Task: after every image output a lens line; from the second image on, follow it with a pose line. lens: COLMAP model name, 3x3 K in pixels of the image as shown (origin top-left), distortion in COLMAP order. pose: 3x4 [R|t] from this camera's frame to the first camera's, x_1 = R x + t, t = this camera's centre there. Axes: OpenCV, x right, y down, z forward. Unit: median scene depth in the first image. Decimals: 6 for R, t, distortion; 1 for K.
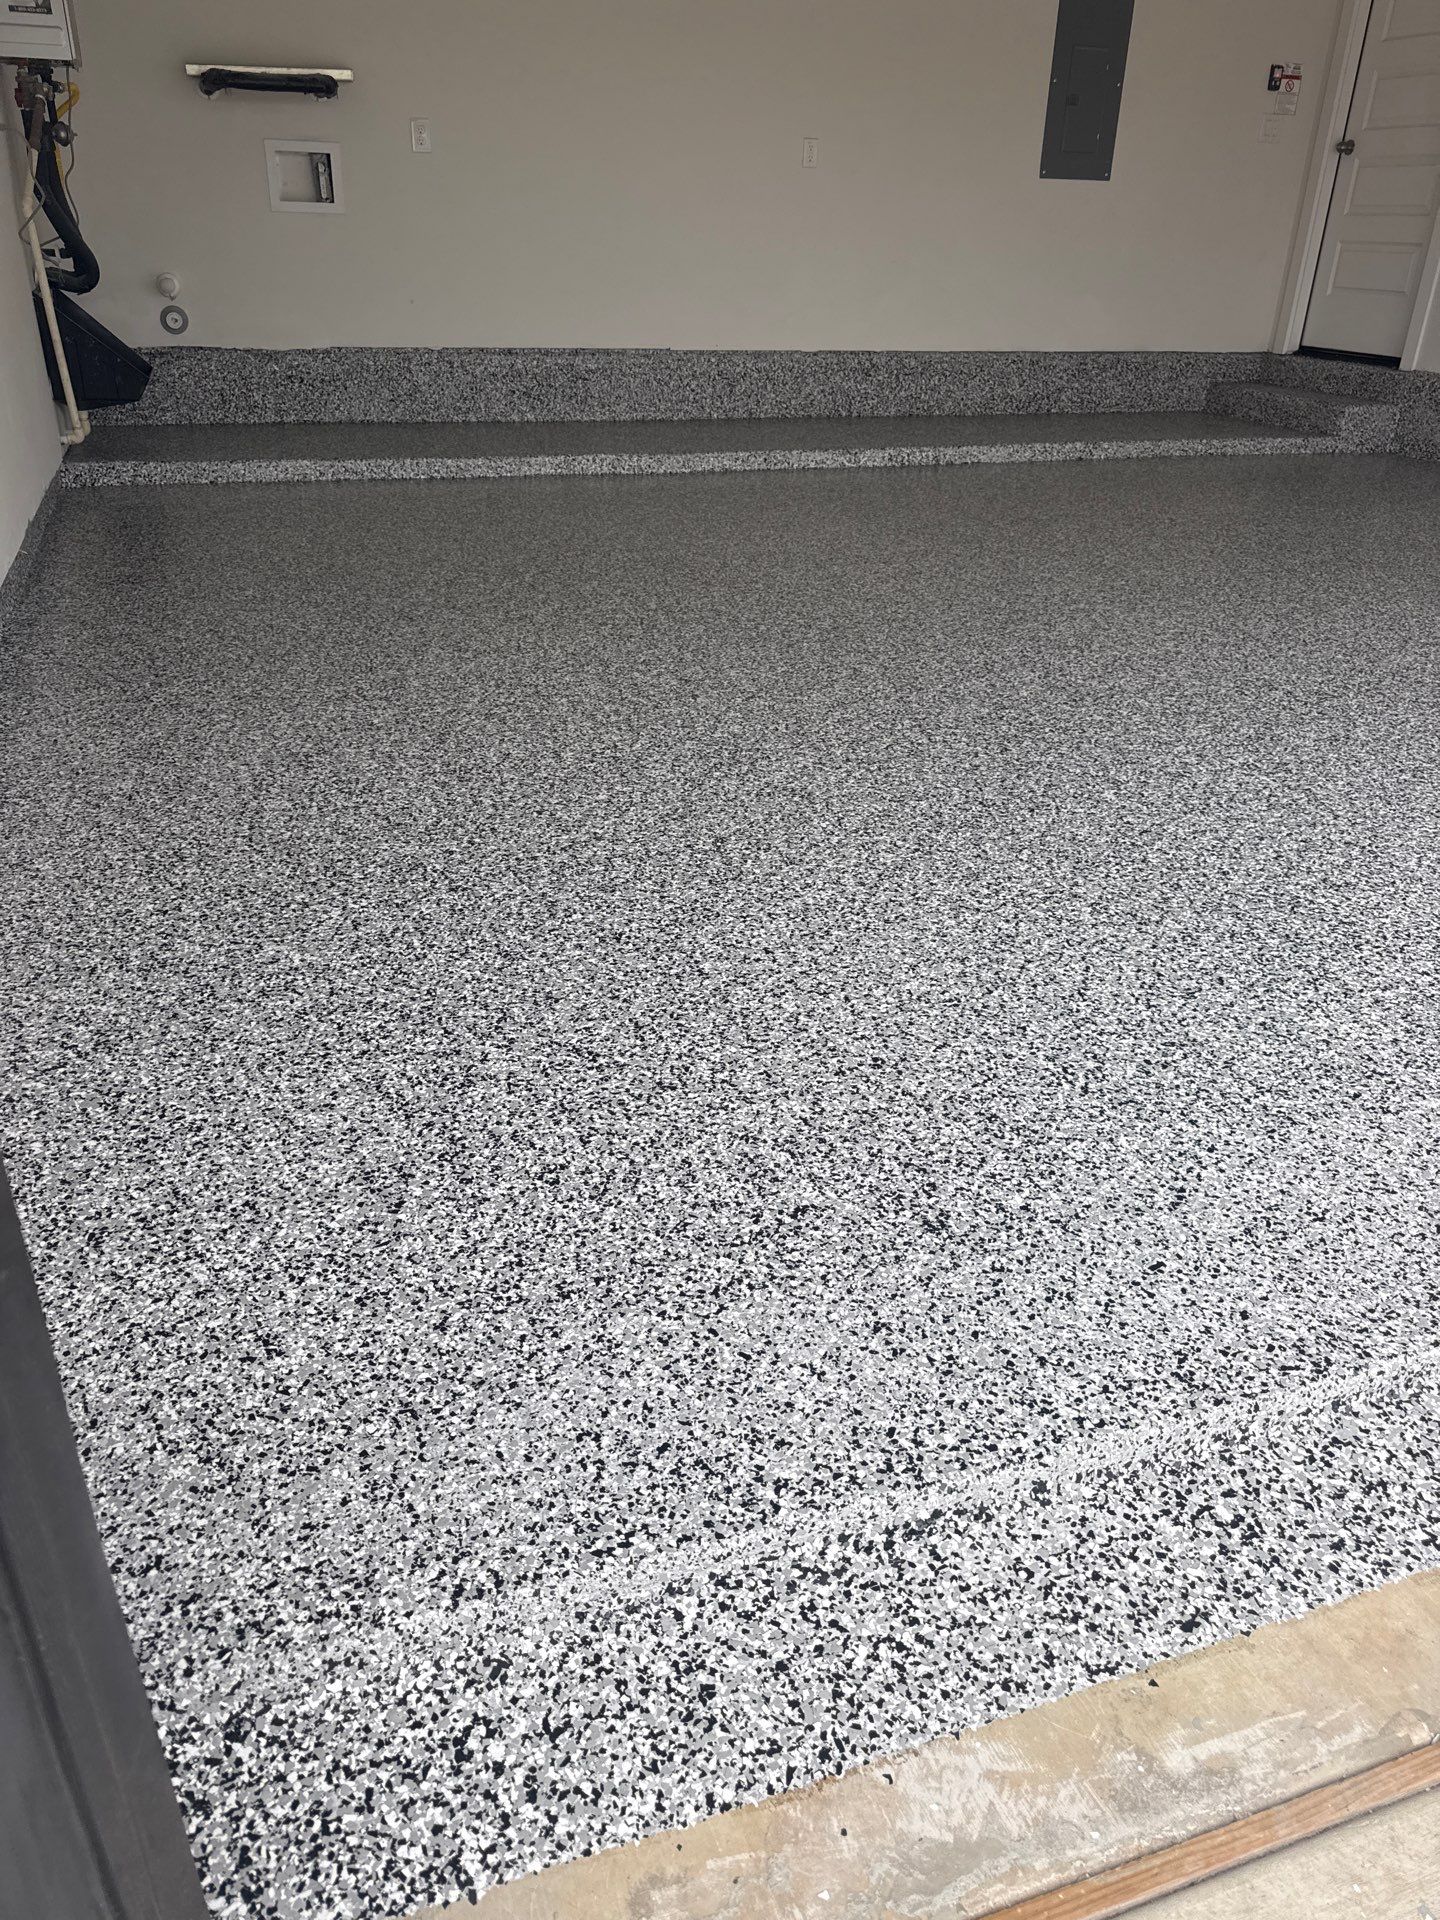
lens RADIAL K [[1255.5, 0, 720.0], [0, 1255.5, 960.0], [0, 0, 1]] dist [0.037883, -0.035000]
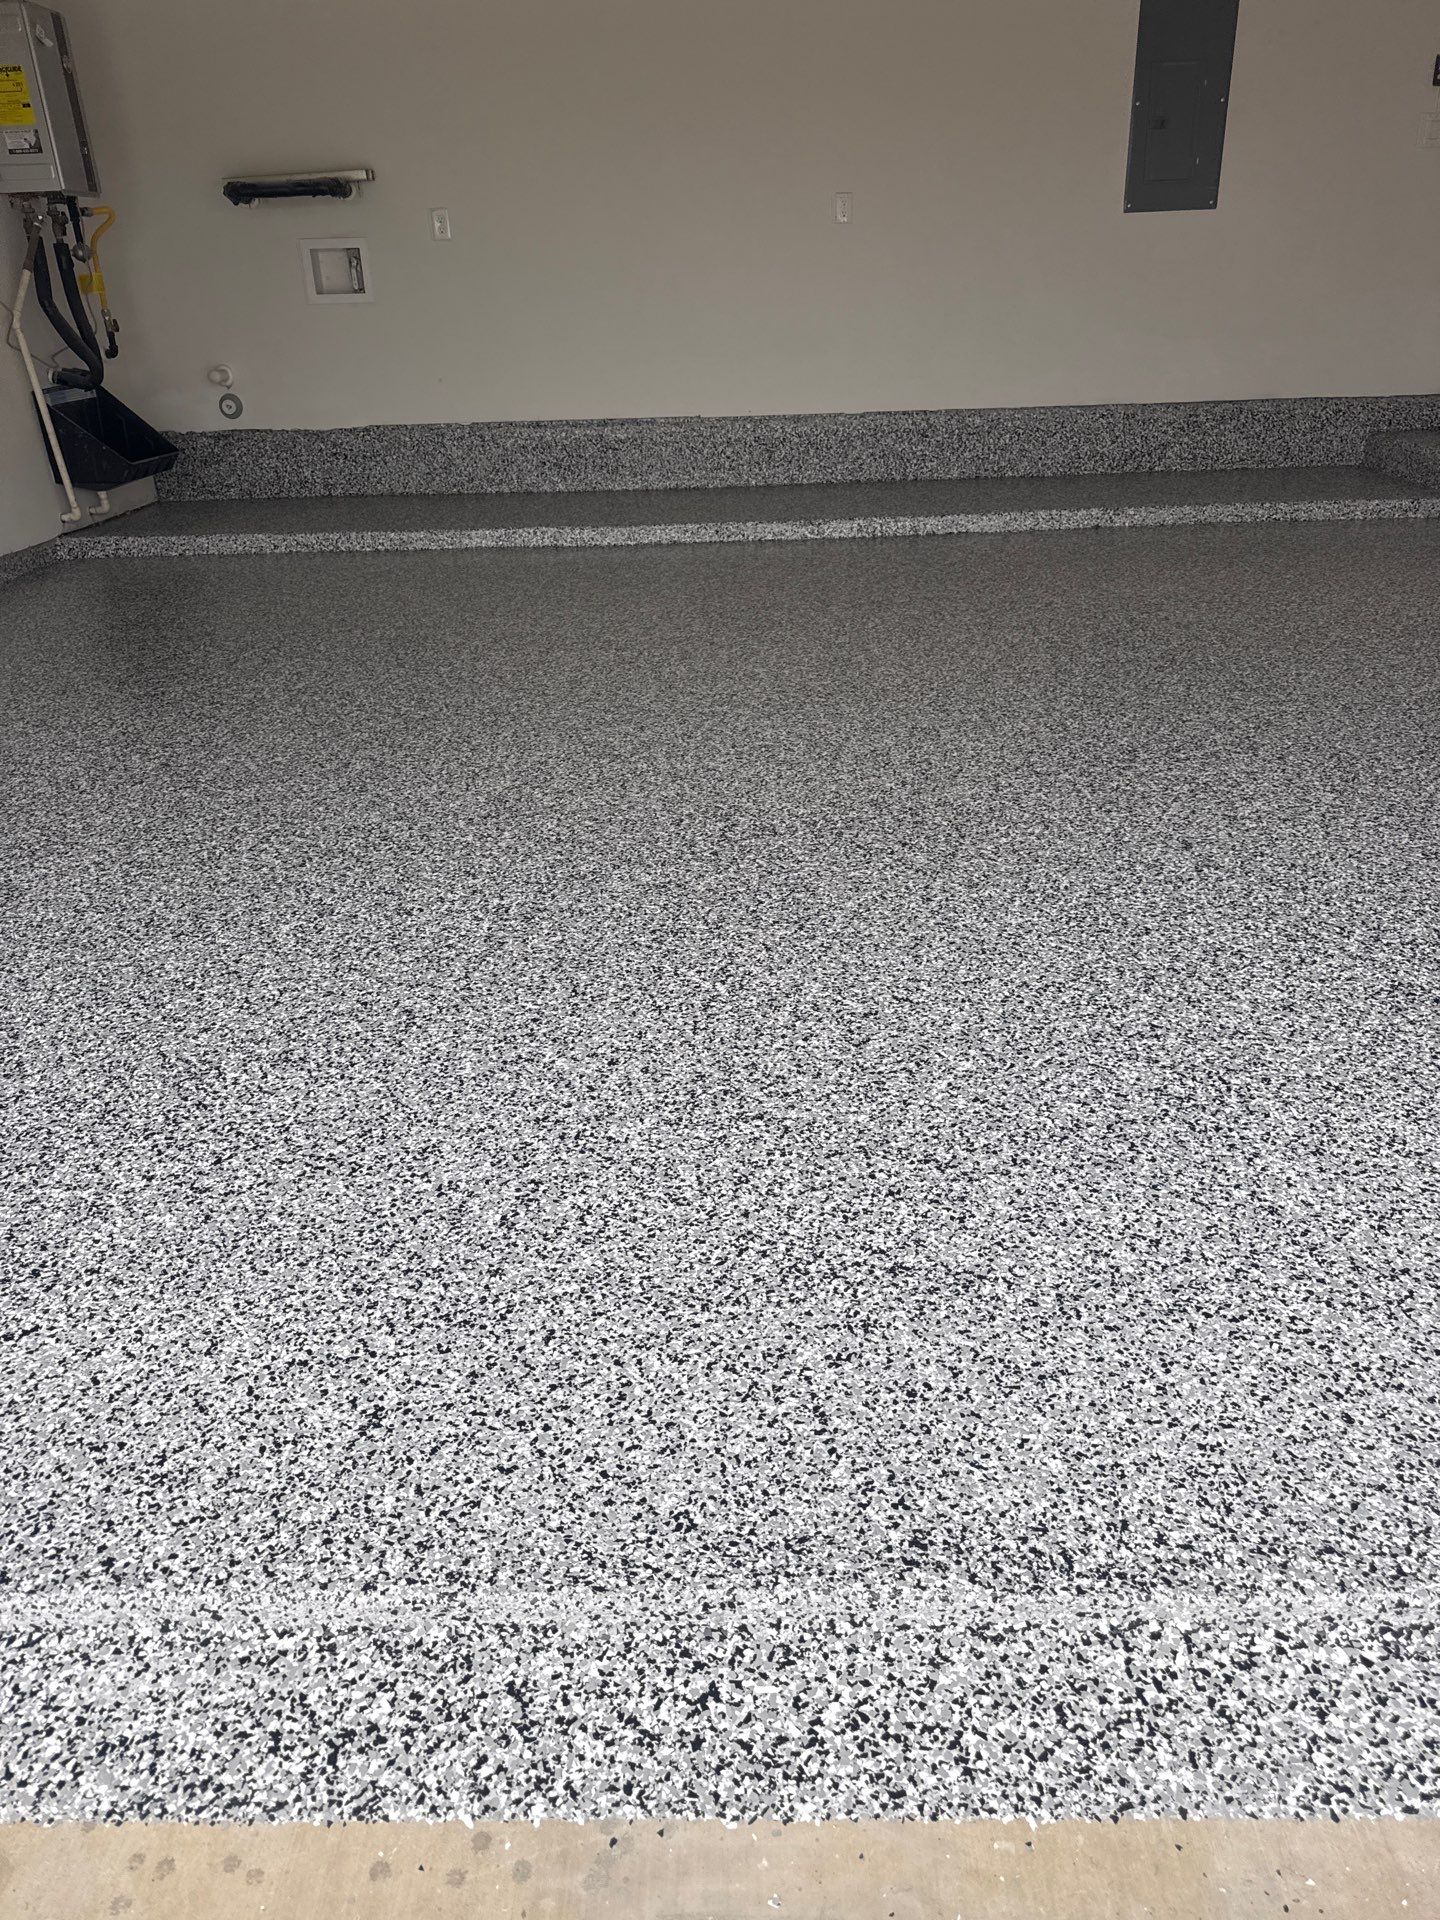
lens RADIAL K [[1288.5, 0, 746.0], [0, 1288.5, 961.4], [0, 0, 1]] dist [0.078941, -0.101016]
pose [[0.939177, 0.106290, -0.326573, 0.390809], [-0.119625, 0.992598, -0.020962, -0.053049], [0.321927, 0.058754, 0.944940, 0.093769]]
